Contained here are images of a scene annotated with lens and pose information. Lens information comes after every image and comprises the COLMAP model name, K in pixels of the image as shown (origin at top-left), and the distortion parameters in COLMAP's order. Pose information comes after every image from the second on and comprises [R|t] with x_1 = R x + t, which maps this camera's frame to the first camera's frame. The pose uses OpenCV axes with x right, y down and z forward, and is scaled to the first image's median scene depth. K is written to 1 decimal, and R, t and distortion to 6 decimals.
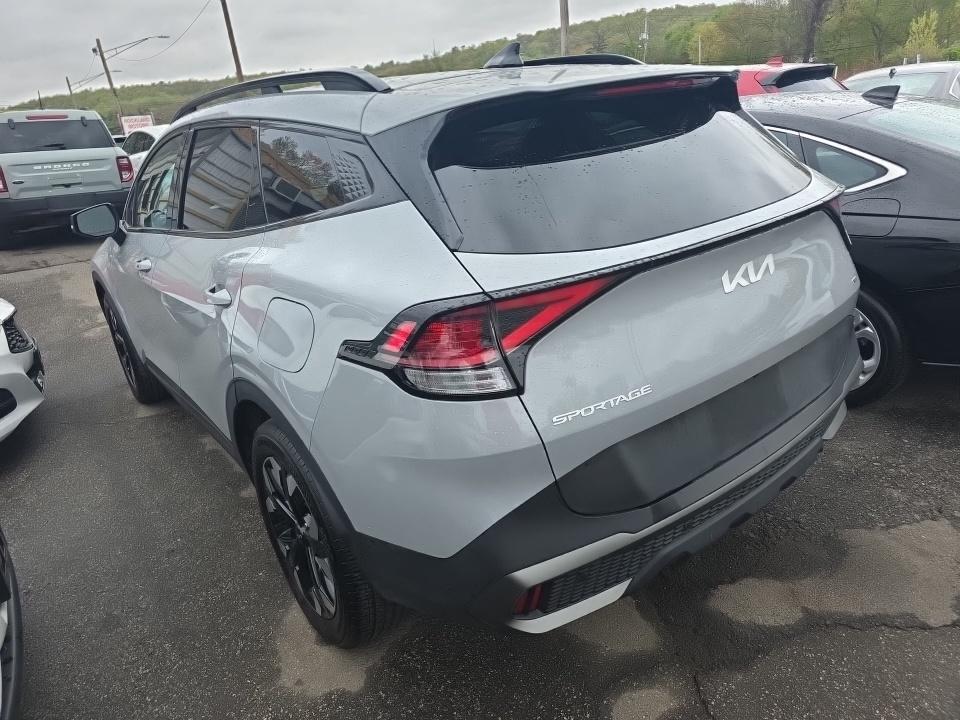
lens RADIAL K [[650.2, 0, 504.2], [0, 650.2, 306.2], [0, 0, 1]] dist [0.056068, -0.047609]
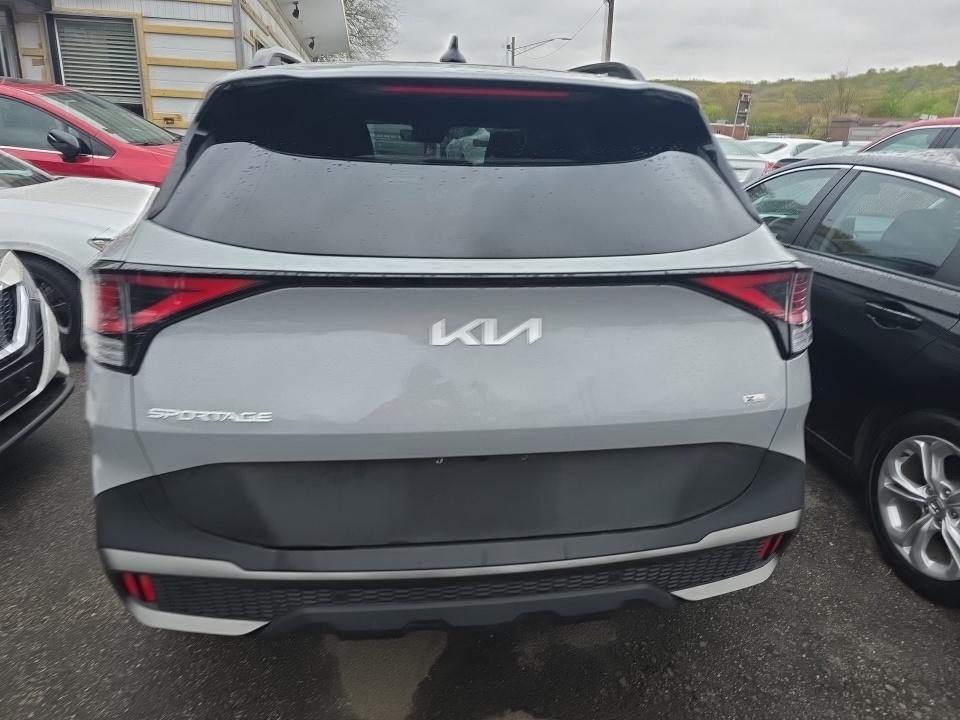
lens RADIAL K [[650.2, 0, 504.2], [0, 650.2, 306.2], [0, 0, 1]] dist [0.056068, -0.047609]
pose [[0.853197, 0.254389, -0.455346, 0.748049], [-0.260783, 0.964103, 0.049980, -0.126413], [0.451715, 0.076104, 0.888910, 0.305072]]
